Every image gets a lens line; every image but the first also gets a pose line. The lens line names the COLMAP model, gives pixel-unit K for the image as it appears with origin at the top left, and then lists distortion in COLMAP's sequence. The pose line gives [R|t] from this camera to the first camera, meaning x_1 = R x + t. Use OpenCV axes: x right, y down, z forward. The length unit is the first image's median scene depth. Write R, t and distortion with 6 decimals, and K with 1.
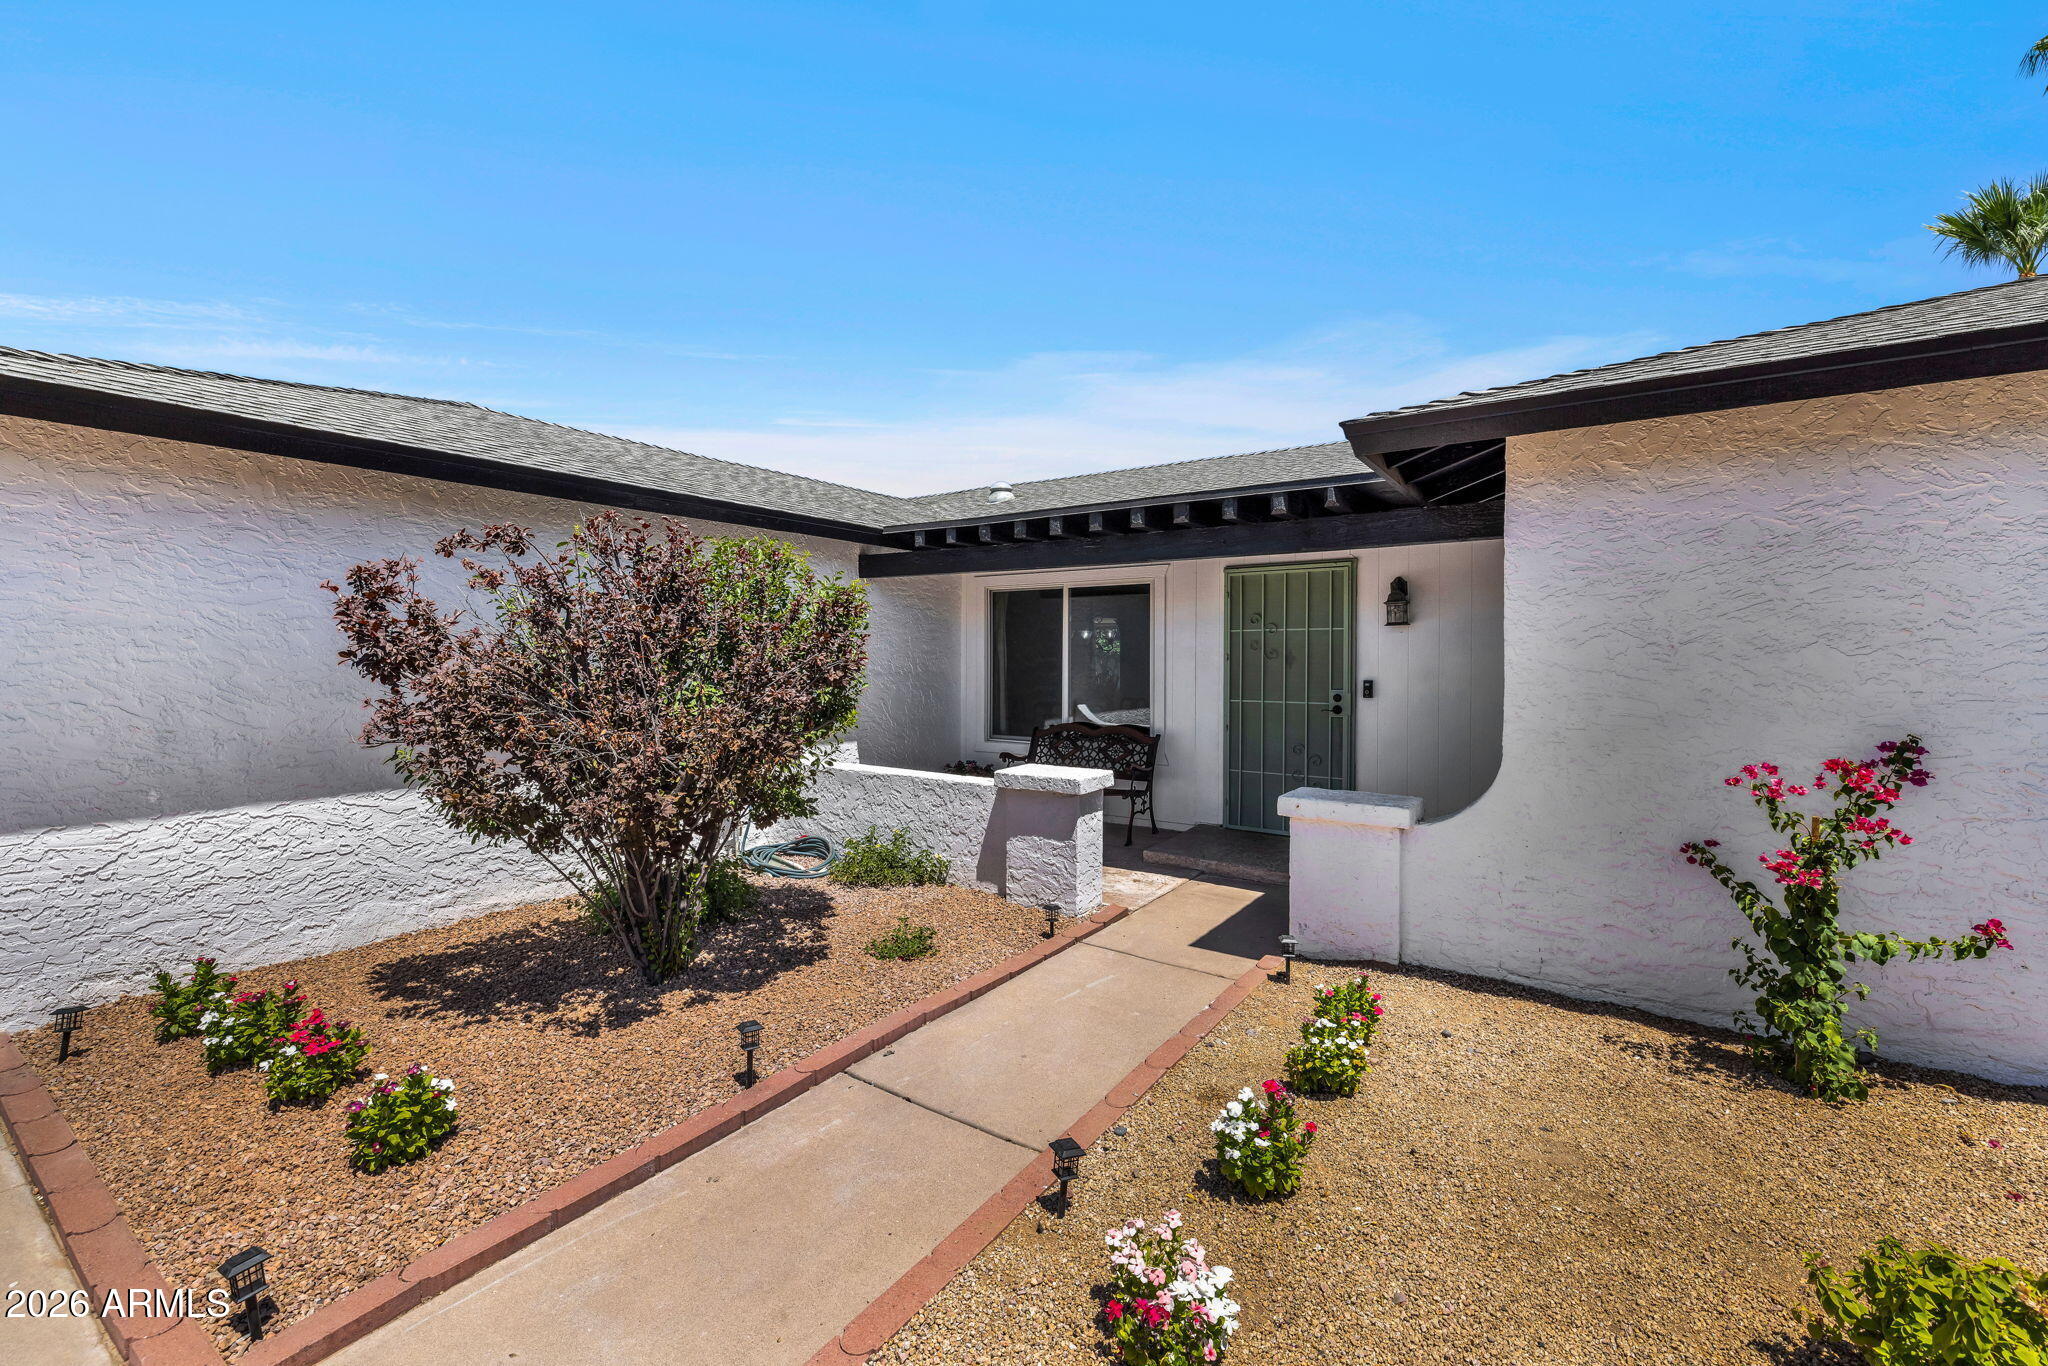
lens RADIAL K [[877.5, 0, 1021.7], [0, 877.5, 670.2], [0, 0, 1]] dist [0.001819, 0.000155]
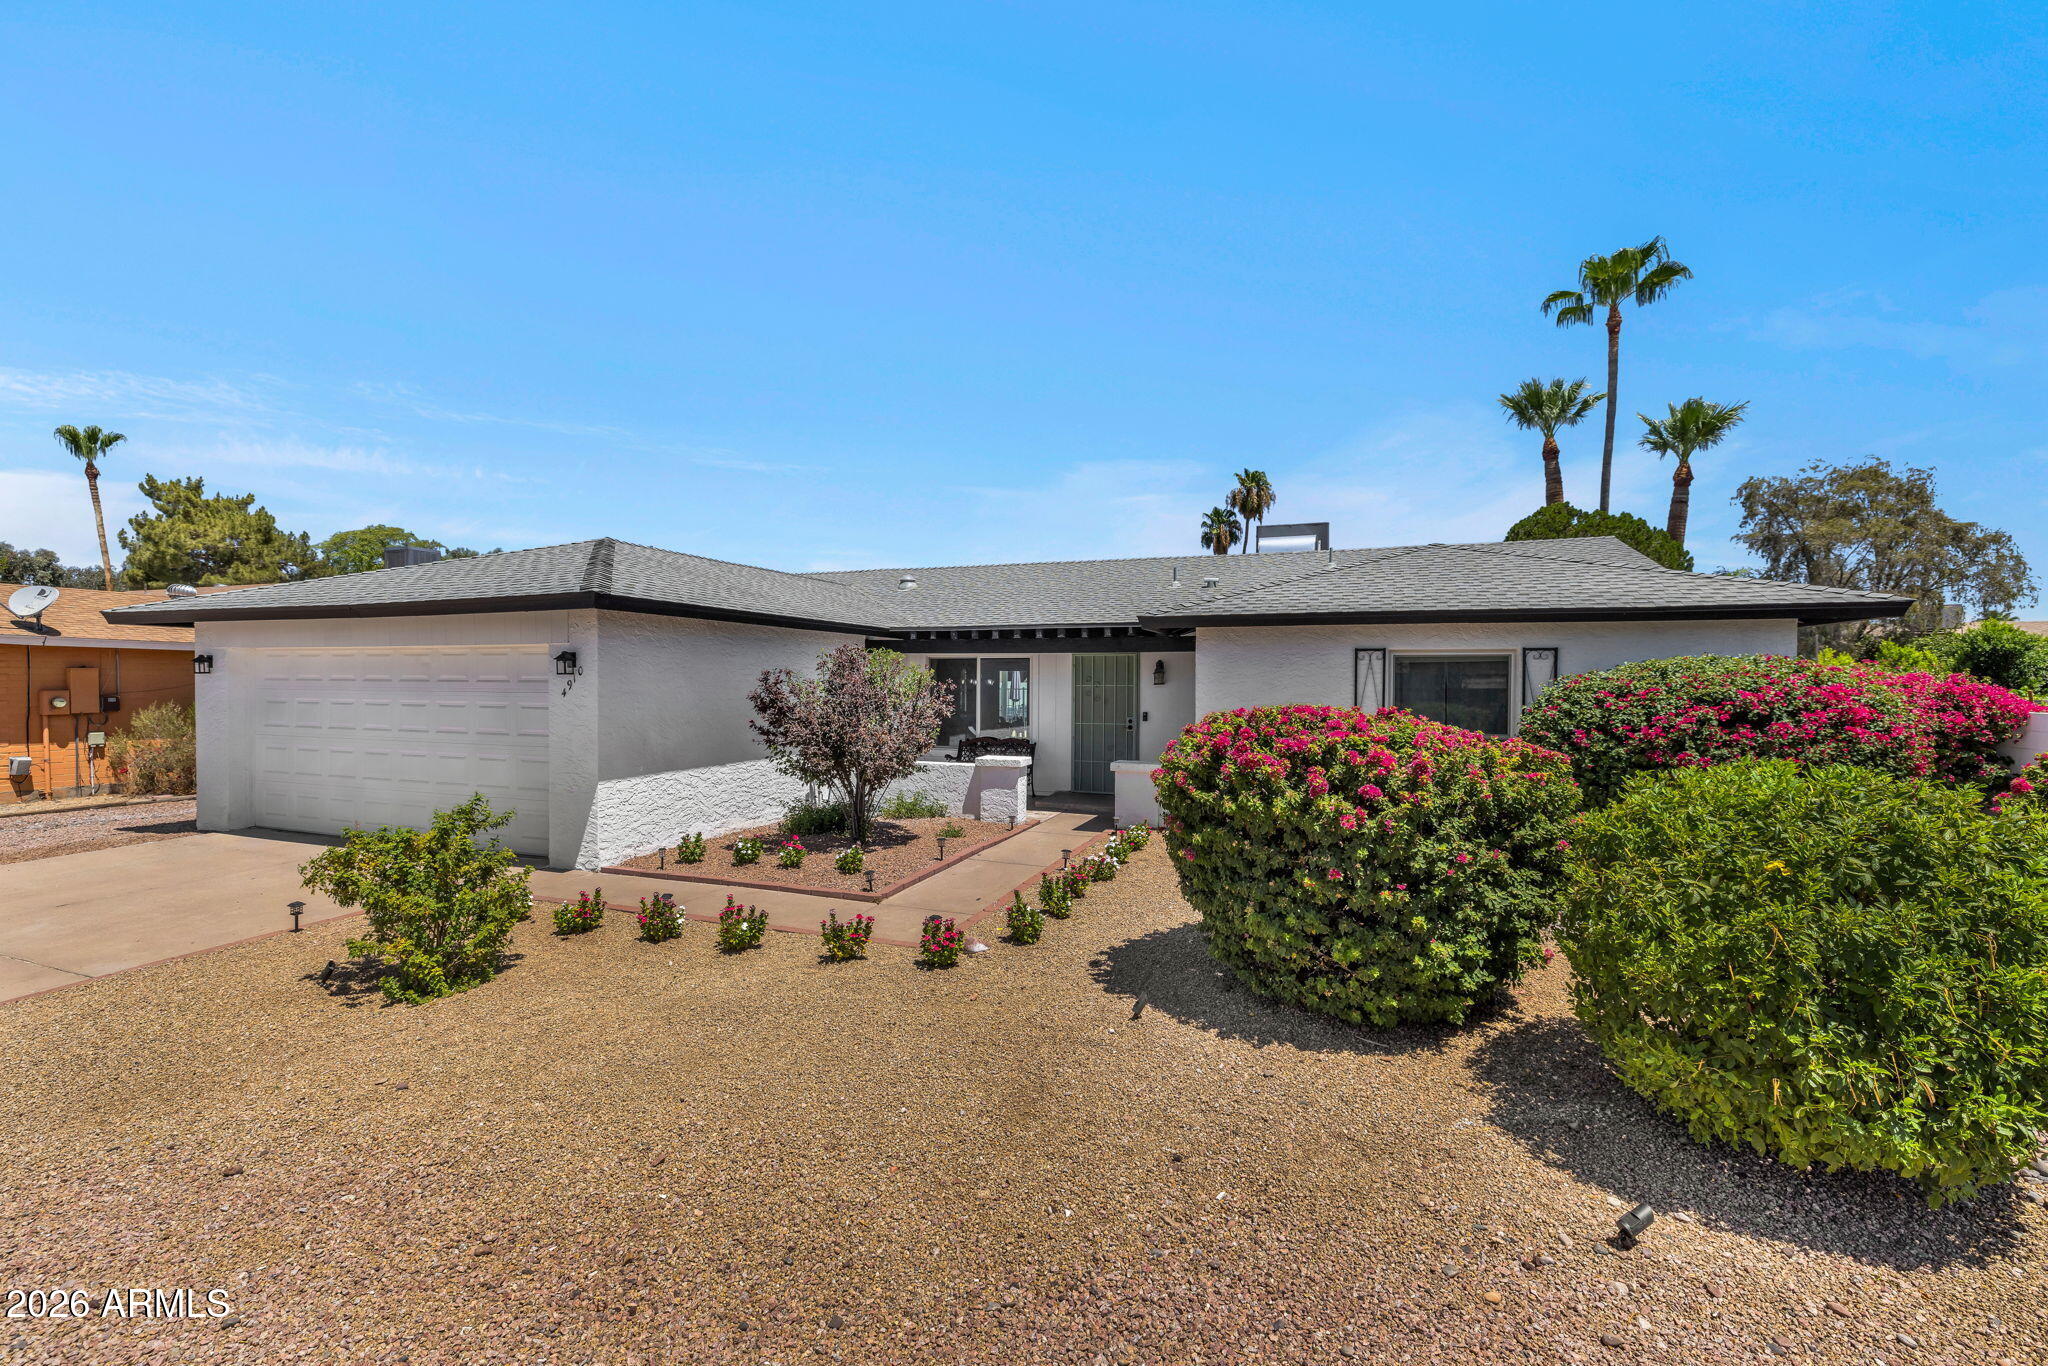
lens RADIAL K [[877.5, 0, 1023.1], [0, 877.5, 686.0], [0, 0, 1]] dist [0.001819, 0.000155]
pose [[0.970706, 0.003236, 0.240248, -0.410716], [-0.000375, 0.999929, -0.011951, -0.029148], [-0.240270, 0.011511, 0.970638, -1.010045]]
